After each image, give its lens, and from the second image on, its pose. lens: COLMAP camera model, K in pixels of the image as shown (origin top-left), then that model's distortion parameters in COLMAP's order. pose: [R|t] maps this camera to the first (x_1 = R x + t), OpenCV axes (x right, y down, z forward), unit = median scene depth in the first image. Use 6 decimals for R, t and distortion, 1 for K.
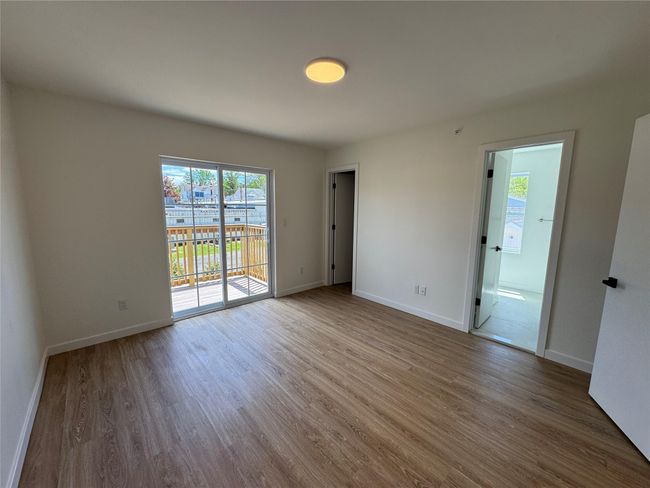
lens RADIAL K [[257.3, 0, 325.0], [0, 257.3, 246.6], [0, 0, 1]] dist [-0.001397, -0.000288]
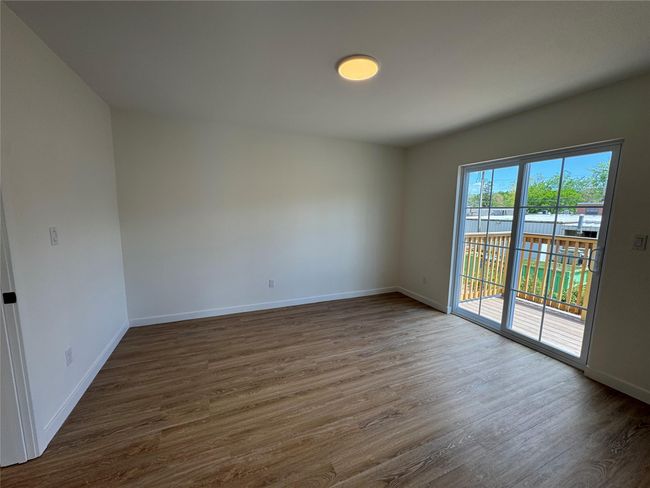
lens RADIAL K [[257.3, 0, 324.0], [0, 257.3, 244.2], [0, 0, 1]] dist [-0.001397, -0.000288]
pose [[-0.326448, 0.106799, -0.939162, 0.722302], [-0.161586, 0.972664, 0.166775, -0.113662], [0.931301, 0.206199, -0.300267, 0.896950]]
